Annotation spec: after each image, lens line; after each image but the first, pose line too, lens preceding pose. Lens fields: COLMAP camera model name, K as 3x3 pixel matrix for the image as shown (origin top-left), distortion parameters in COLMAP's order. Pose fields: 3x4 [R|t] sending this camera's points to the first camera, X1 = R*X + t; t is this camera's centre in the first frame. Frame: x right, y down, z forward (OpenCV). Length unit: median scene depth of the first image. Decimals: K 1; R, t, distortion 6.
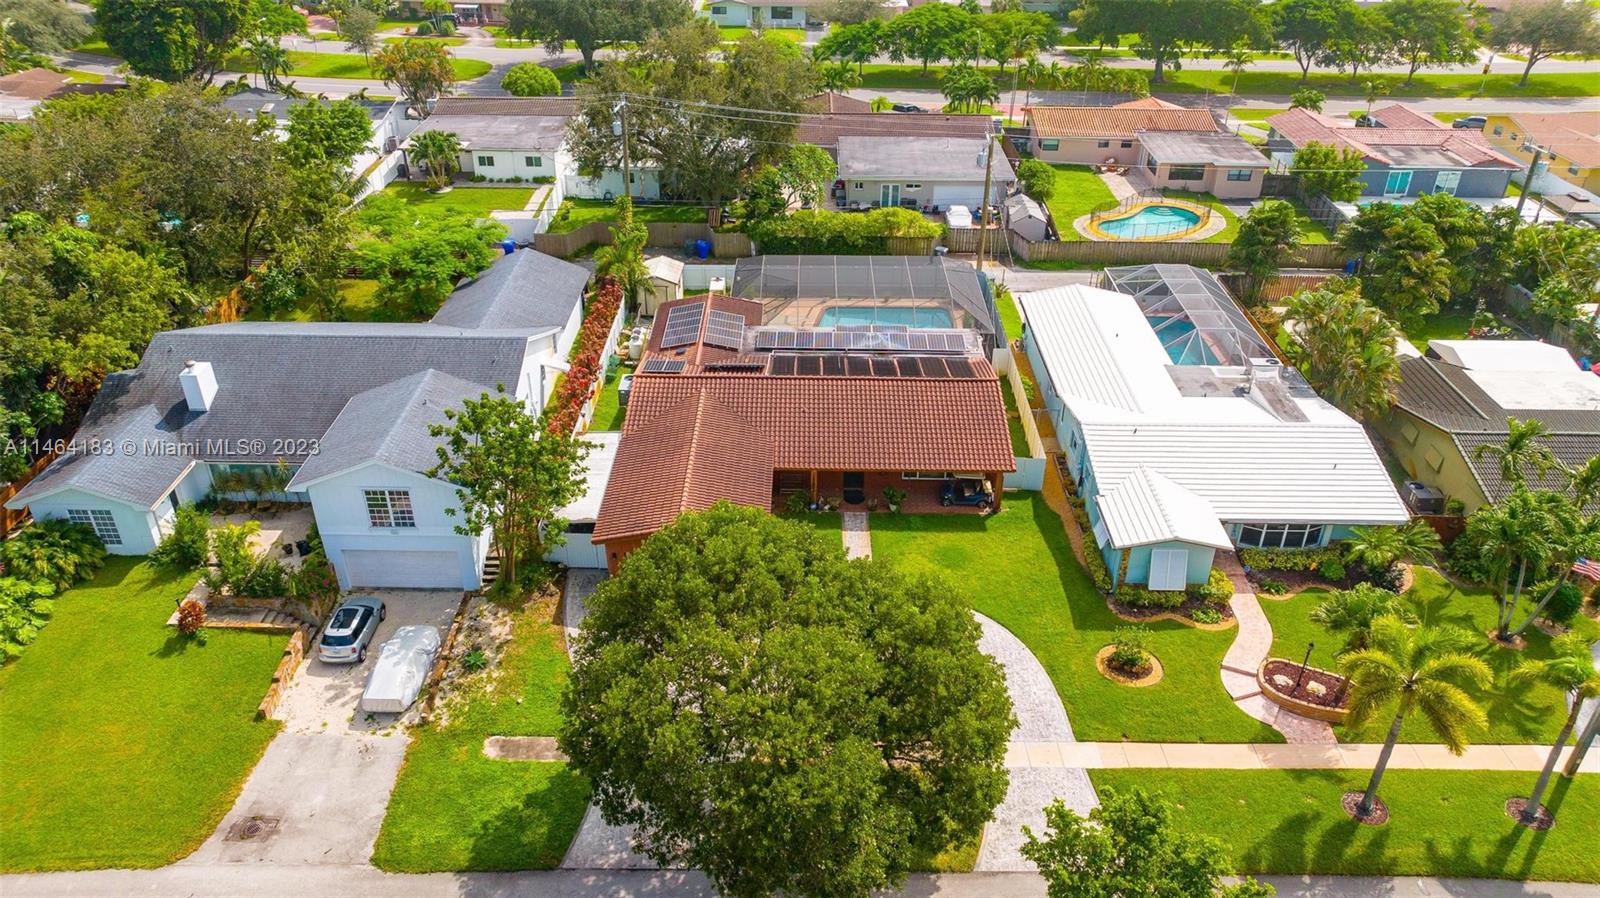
lens RADIAL K [[1118.6, 0, 800.0], [0, 1118.6, 449.0], [0, 0, 1]] dist [0.000411, -0.002267]
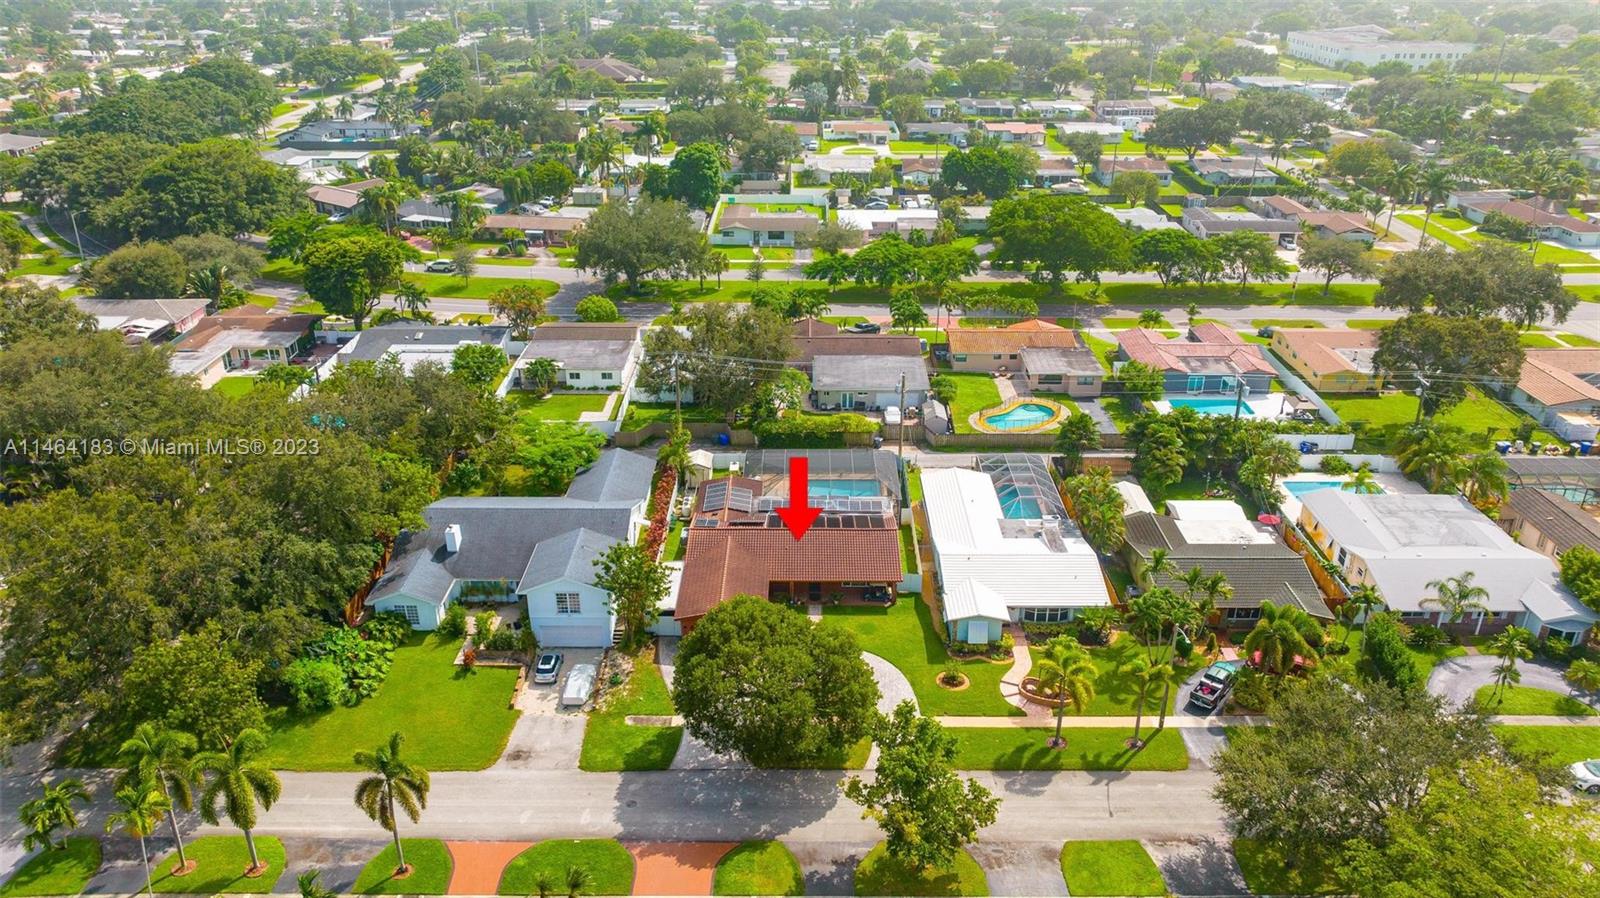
lens RADIAL K [[1118.6, 0, 800.0], [0, 1118.6, 449.0], [0, 0, 1]] dist [0.000411, -0.002267]
pose [[0.999962, -0.008667, 0.000008, 0.025569], [0.008616, 0.993993, -0.109108, 0.002949], [0.000938, 0.109104, 0.994030, -0.749547]]
